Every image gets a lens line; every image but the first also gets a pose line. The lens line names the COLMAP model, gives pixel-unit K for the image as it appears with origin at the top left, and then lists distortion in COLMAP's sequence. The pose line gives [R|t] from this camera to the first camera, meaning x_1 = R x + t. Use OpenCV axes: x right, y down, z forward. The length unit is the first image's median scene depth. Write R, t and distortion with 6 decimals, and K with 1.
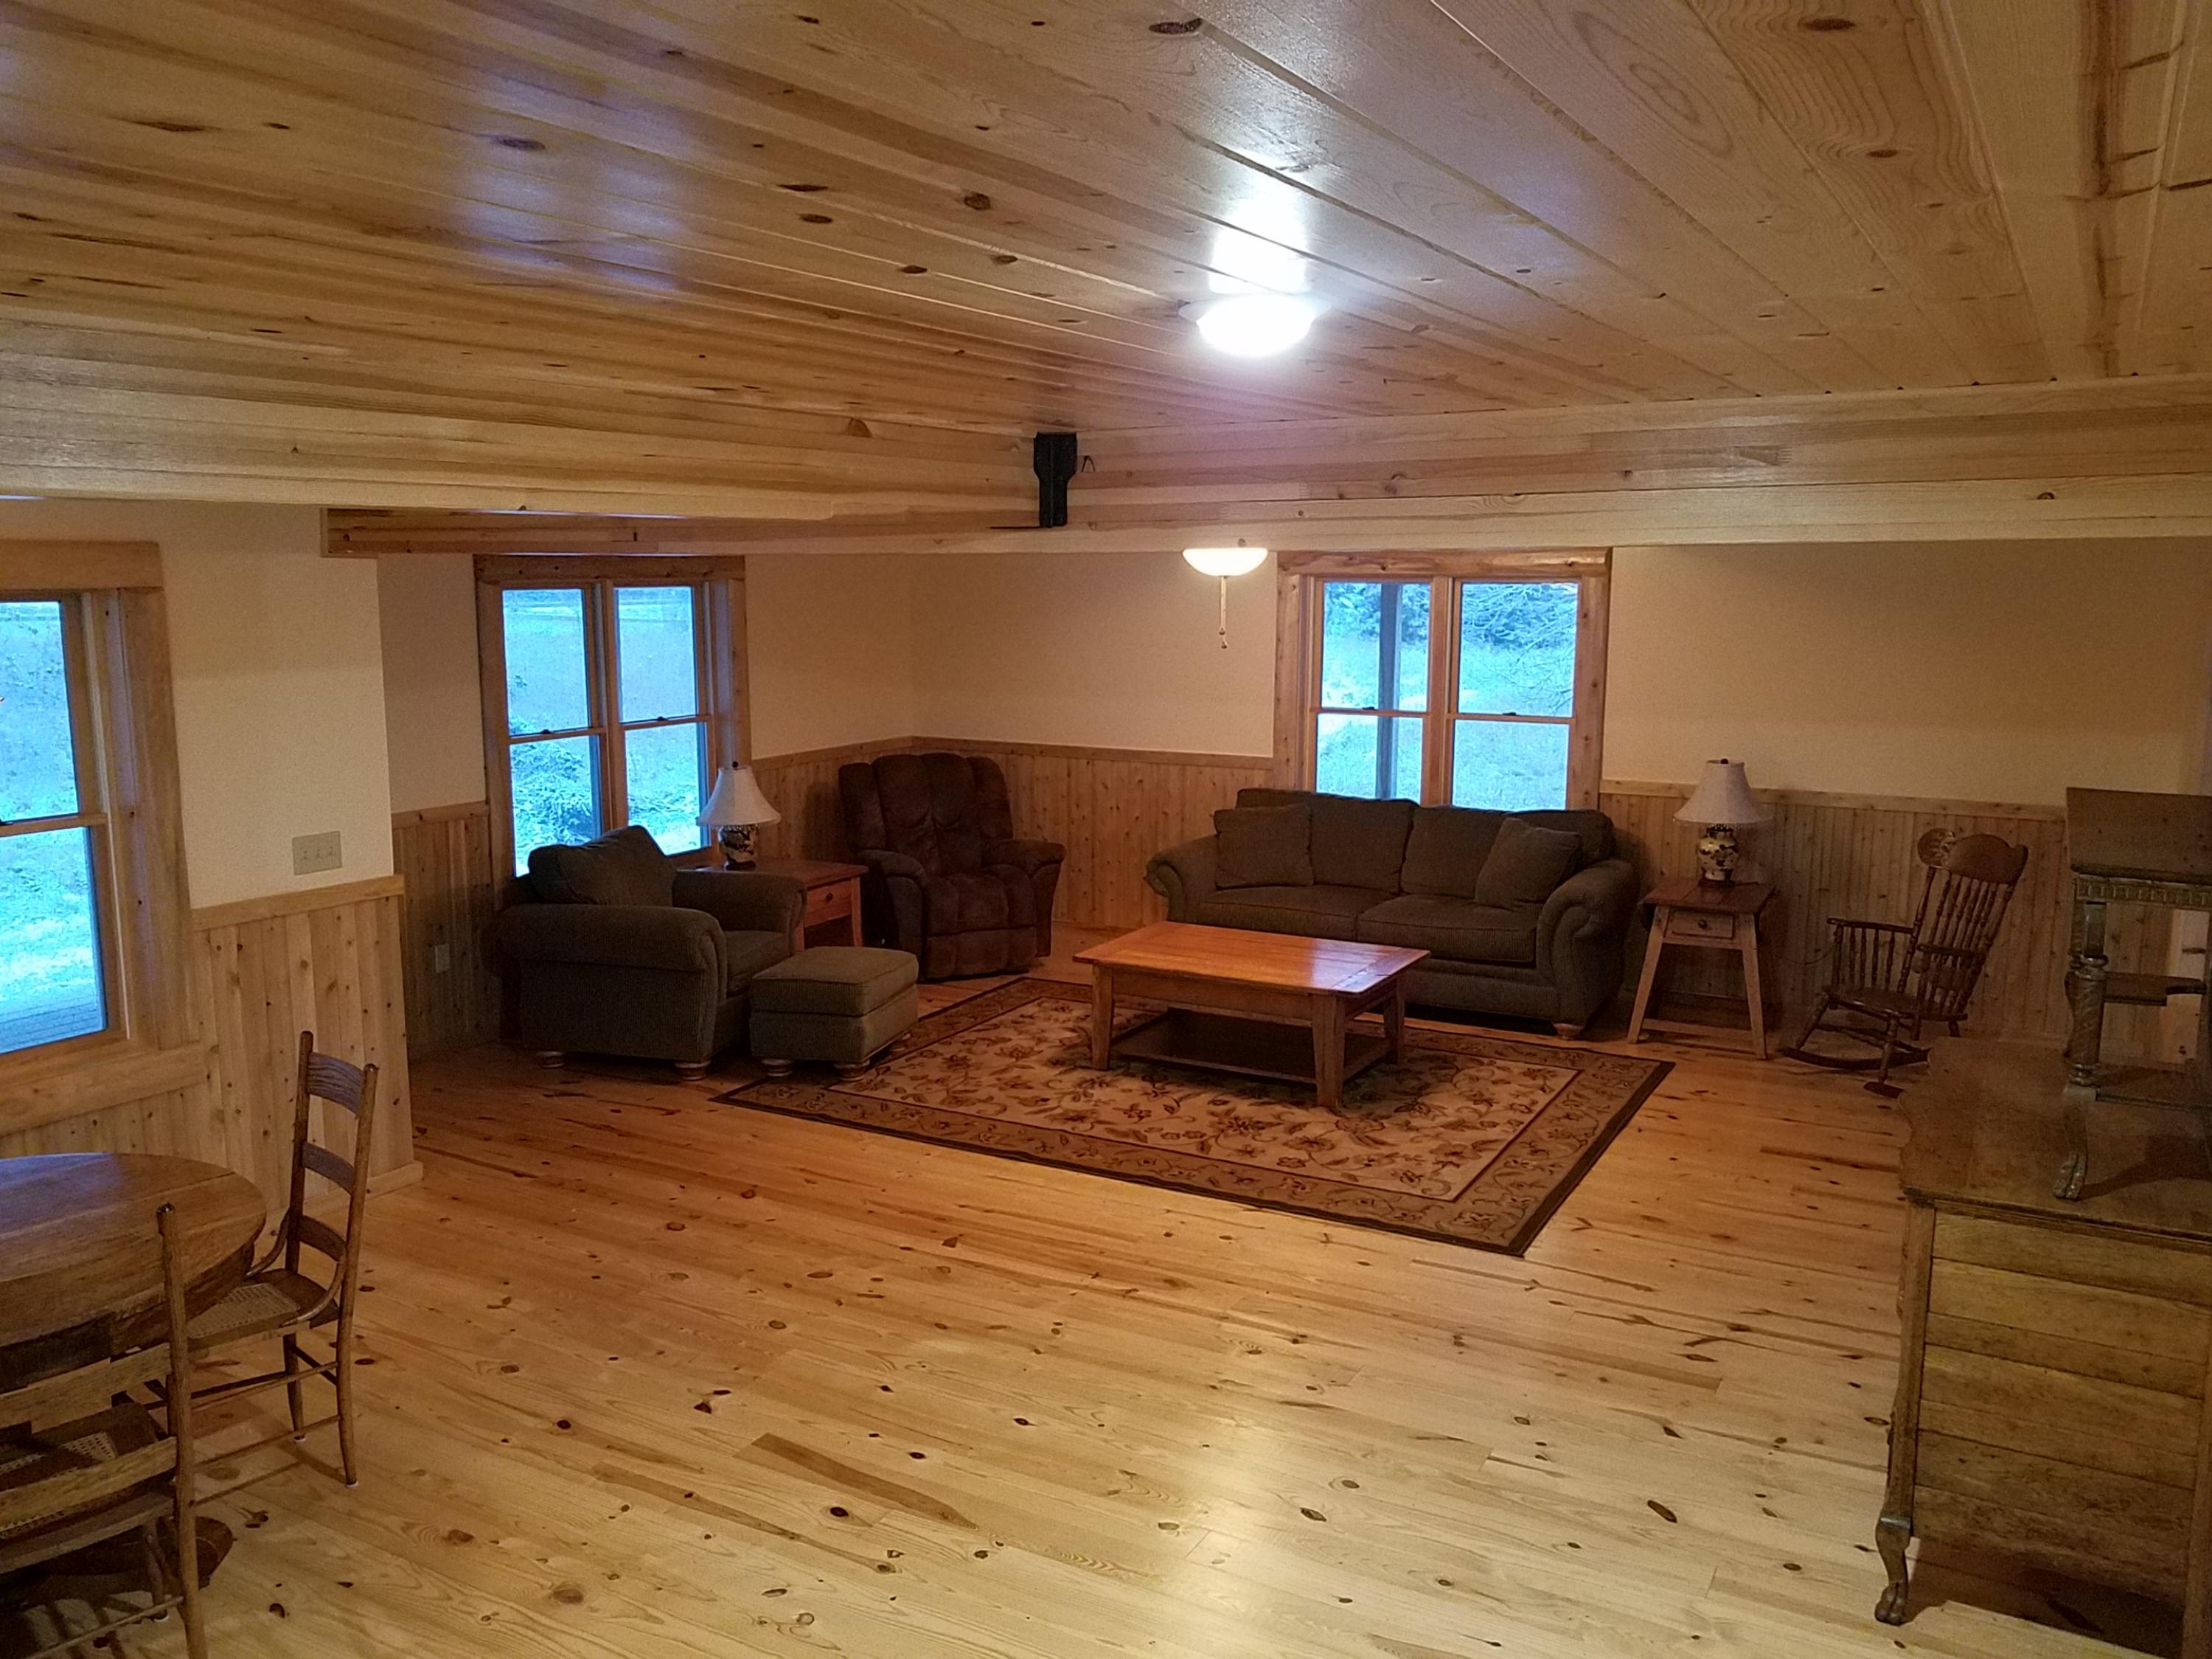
lens RADIAL K [[1731.6, 0, 1111.8], [0, 1731.6, 835.0], [0, 0, 1]] dist [0.001791, 0.000602]
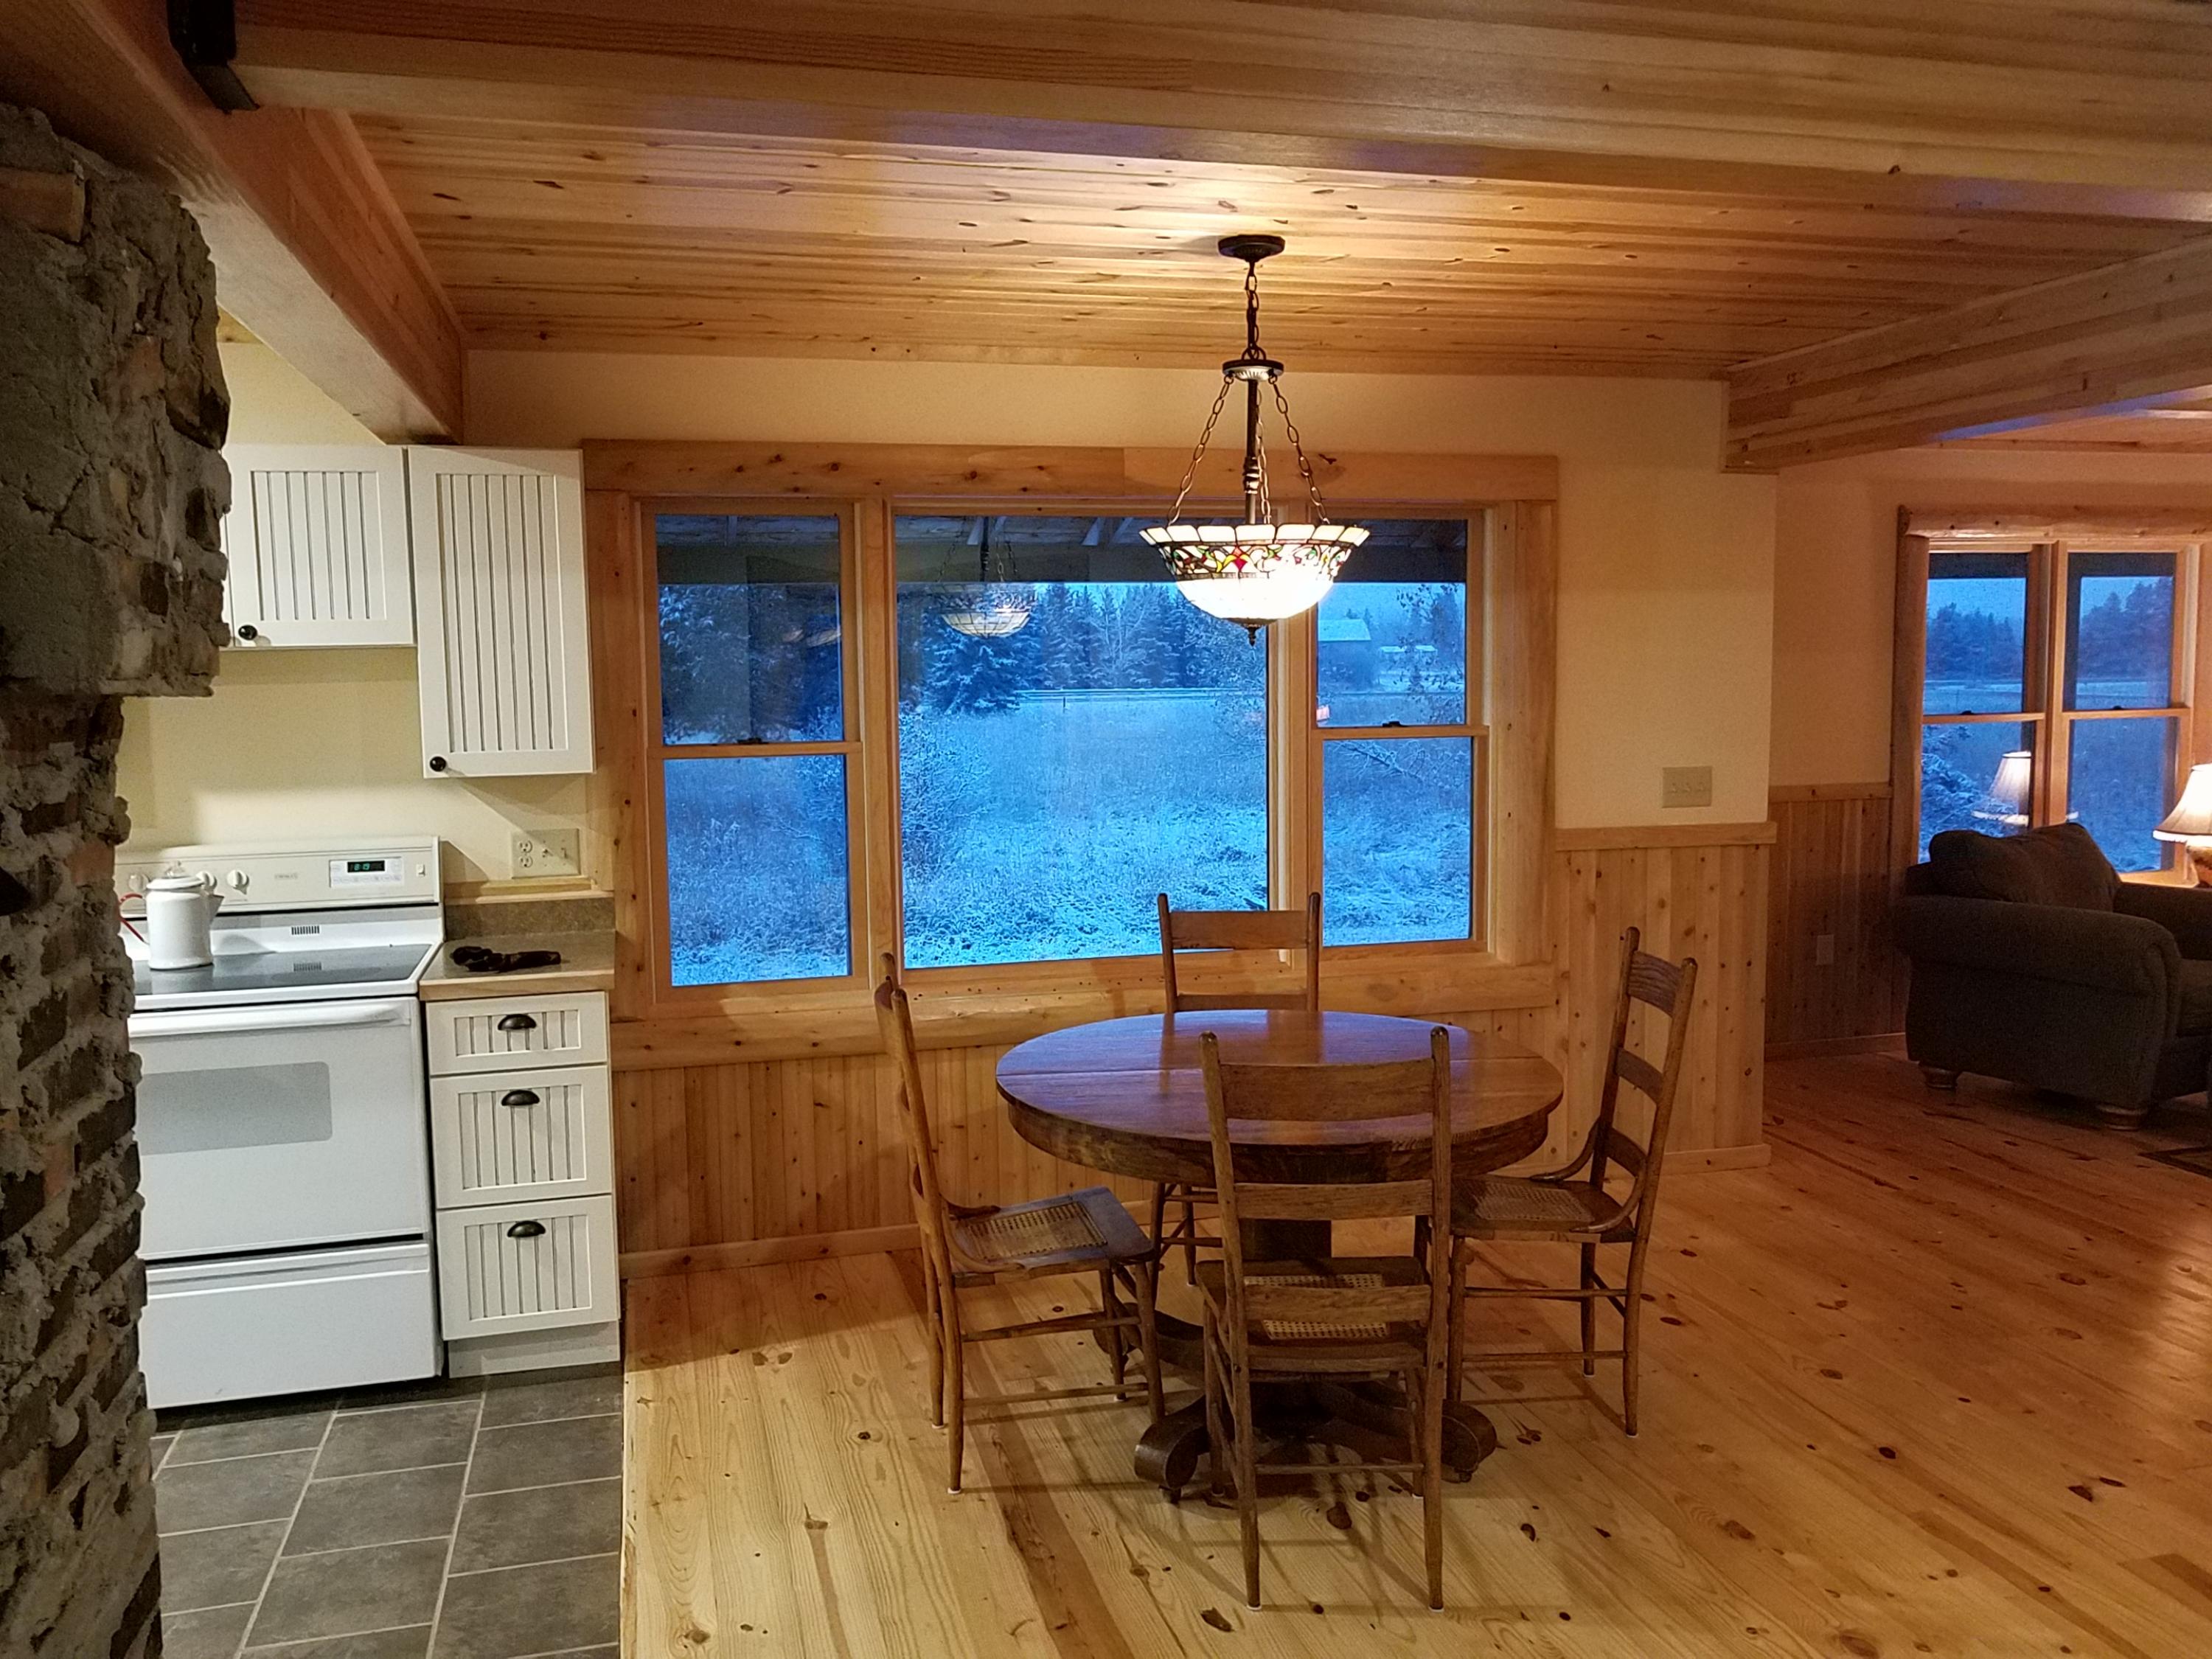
lens RADIAL K [[1731.6, 0, 1089.2], [0, 1731.6, 810.3], [0, 0, 1]] dist [0.001791, 0.000602]
pose [[0.696400, 0.053696, -0.715642, -0.010173], [-0.097521, 0.995028, -0.020240, 0.070664], [0.710997, 0.083885, 0.698174, 0.109294]]
